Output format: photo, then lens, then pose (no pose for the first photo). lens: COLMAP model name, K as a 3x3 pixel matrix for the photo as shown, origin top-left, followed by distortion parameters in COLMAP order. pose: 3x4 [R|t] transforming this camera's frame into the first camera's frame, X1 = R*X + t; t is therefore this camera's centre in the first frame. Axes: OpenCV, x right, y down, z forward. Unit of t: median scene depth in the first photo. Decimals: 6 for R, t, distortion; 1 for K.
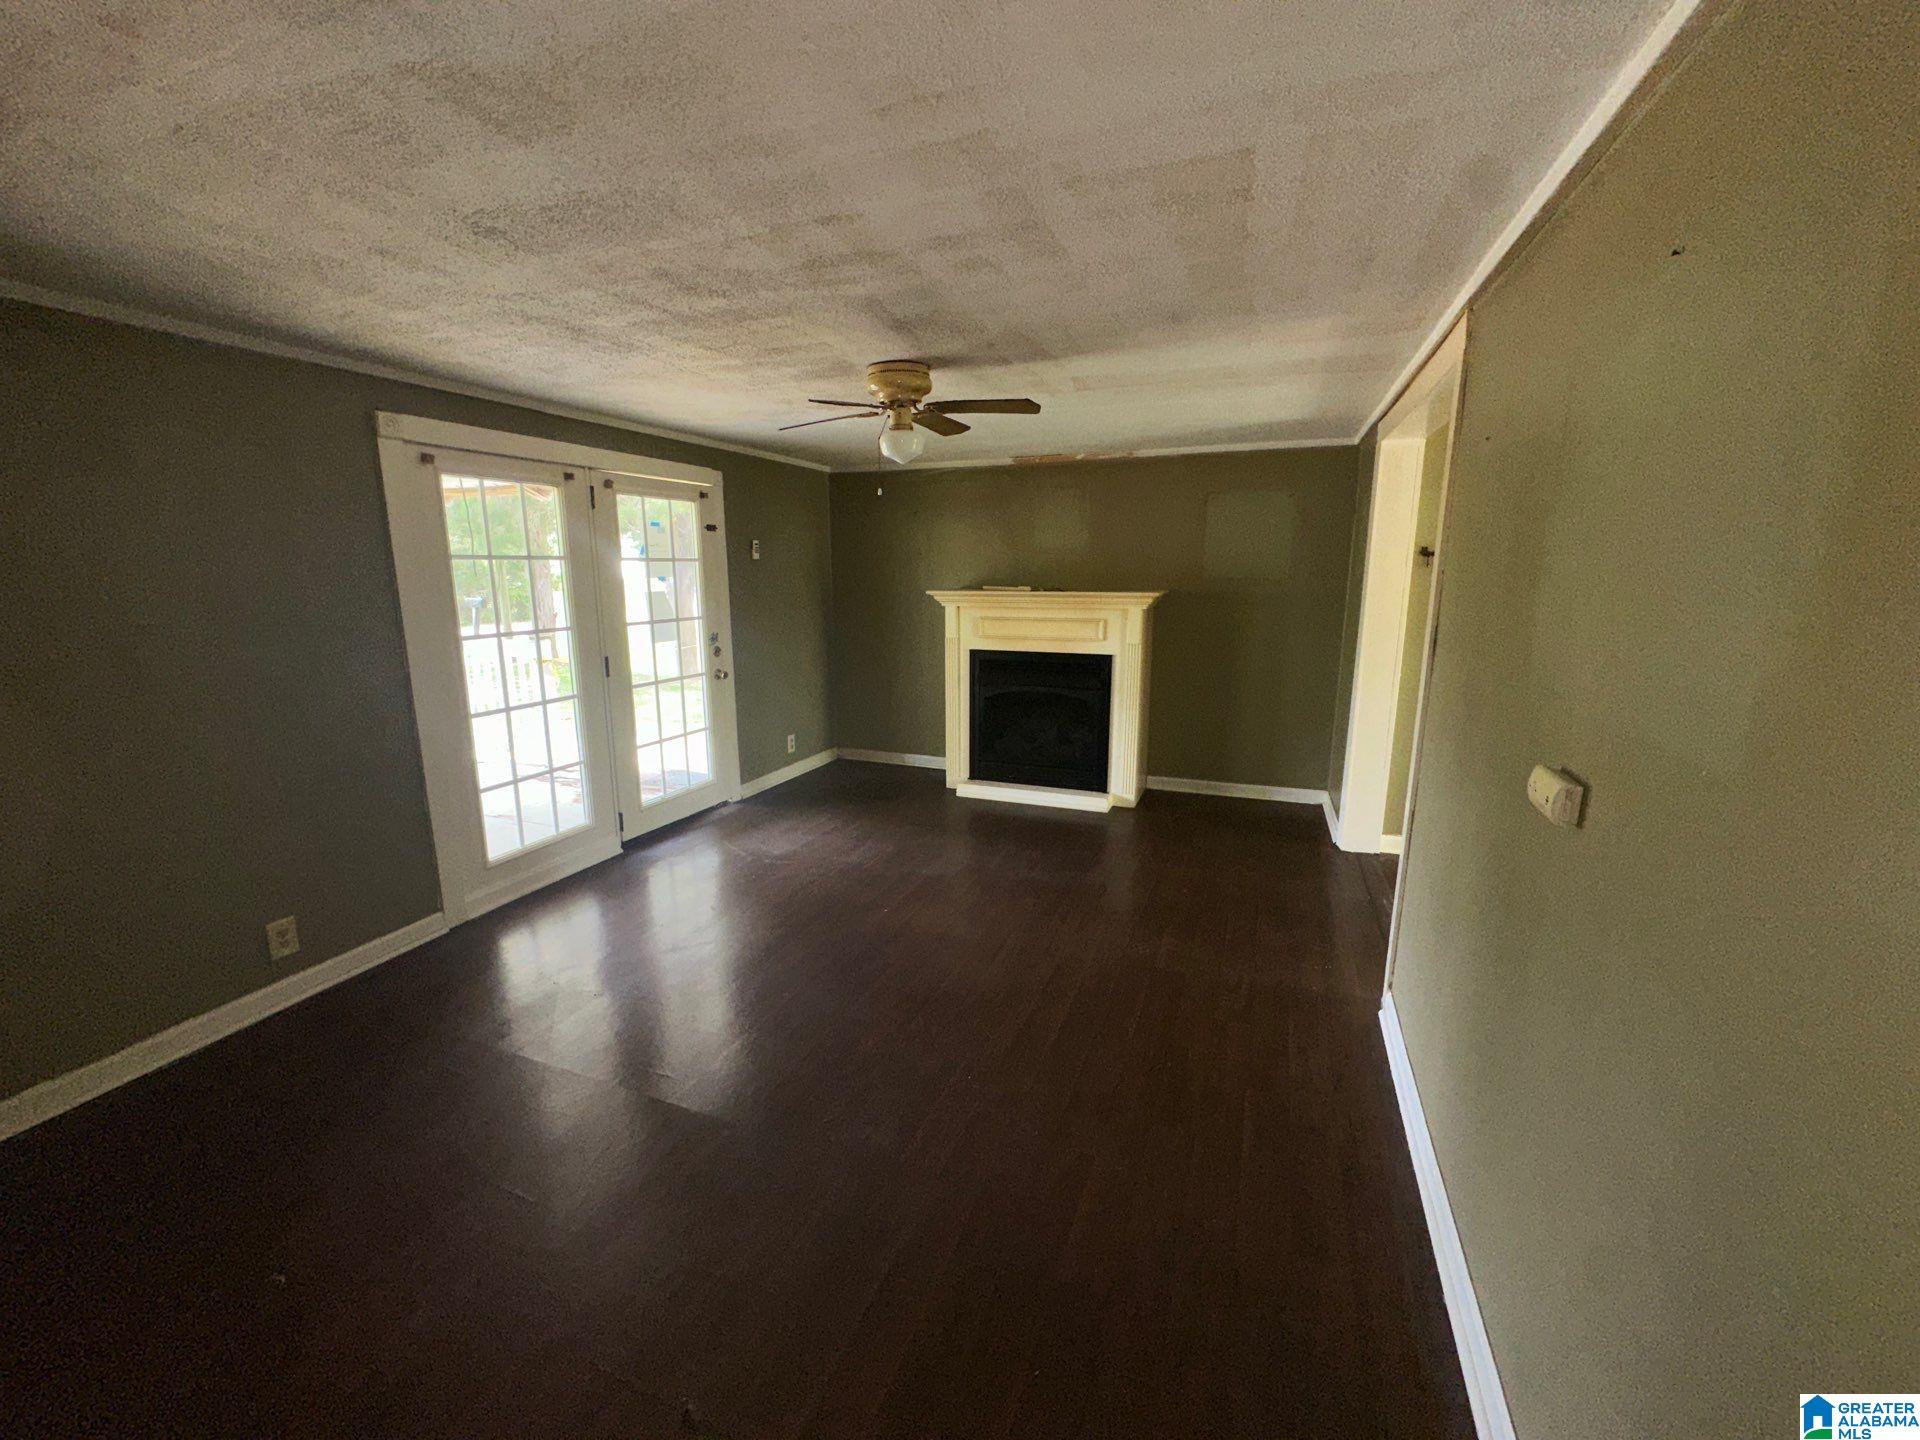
lens RADIAL K [[770.6, 0, 958.1], [0, 770.6, 717.5], [0, 0, 1]] dist [0.010070, 0.000679]
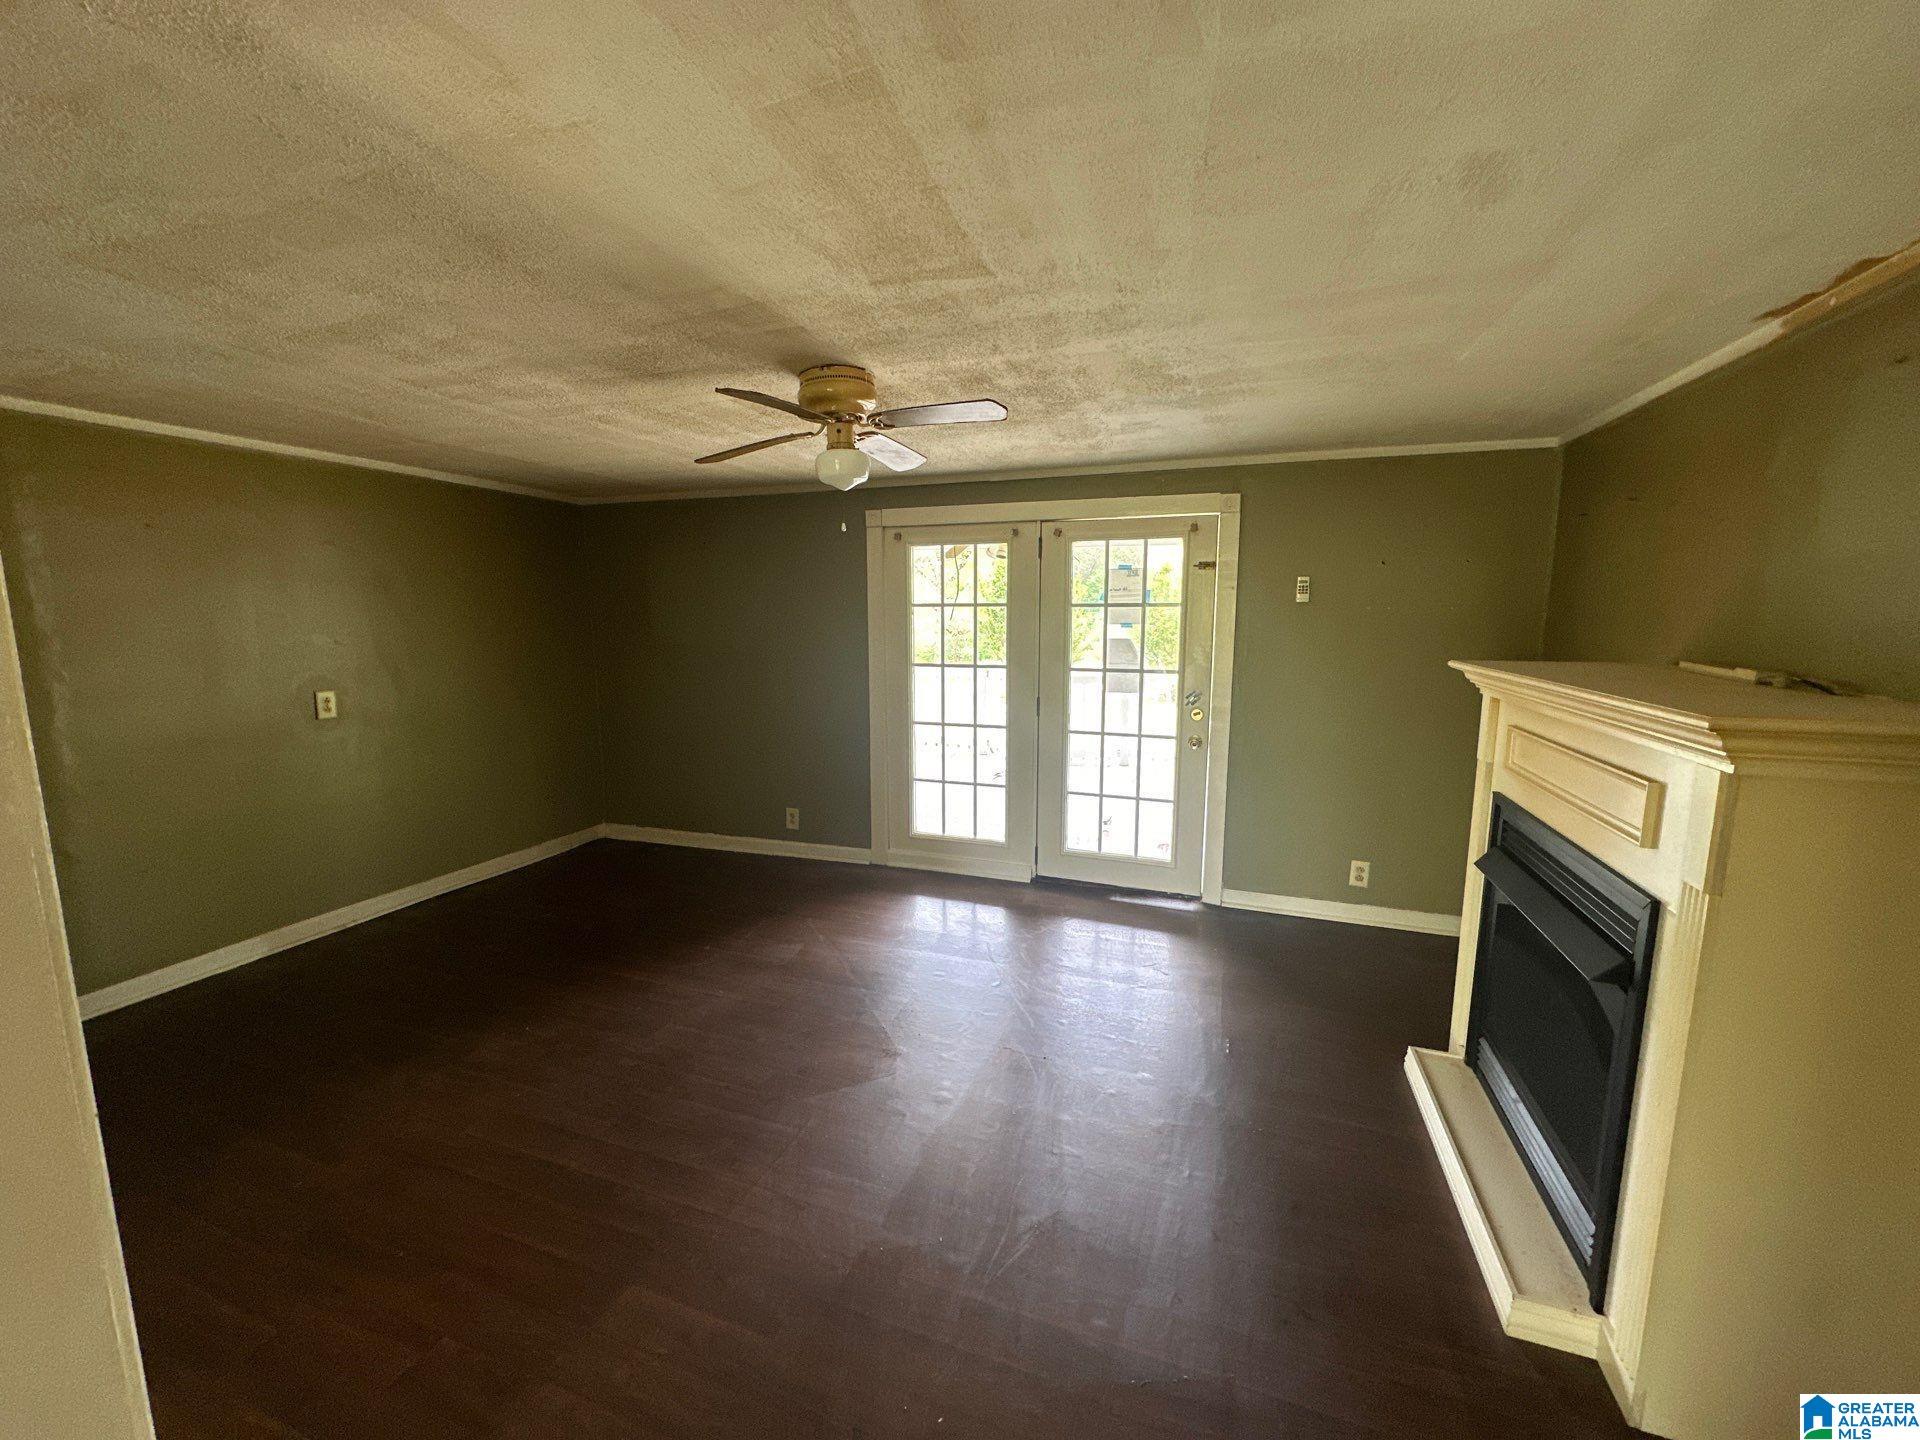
lens RADIAL K [[770.6, 0, 956.1], [0, 770.6, 722.1], [0, 0, 1]] dist [0.010070, 0.000679]
pose [[0.032972, 0.145825, -0.988761, 0.581865], [-0.191666, 0.971860, 0.136940, -0.166630], [0.980906, 0.184996, 0.059994, 0.825615]]
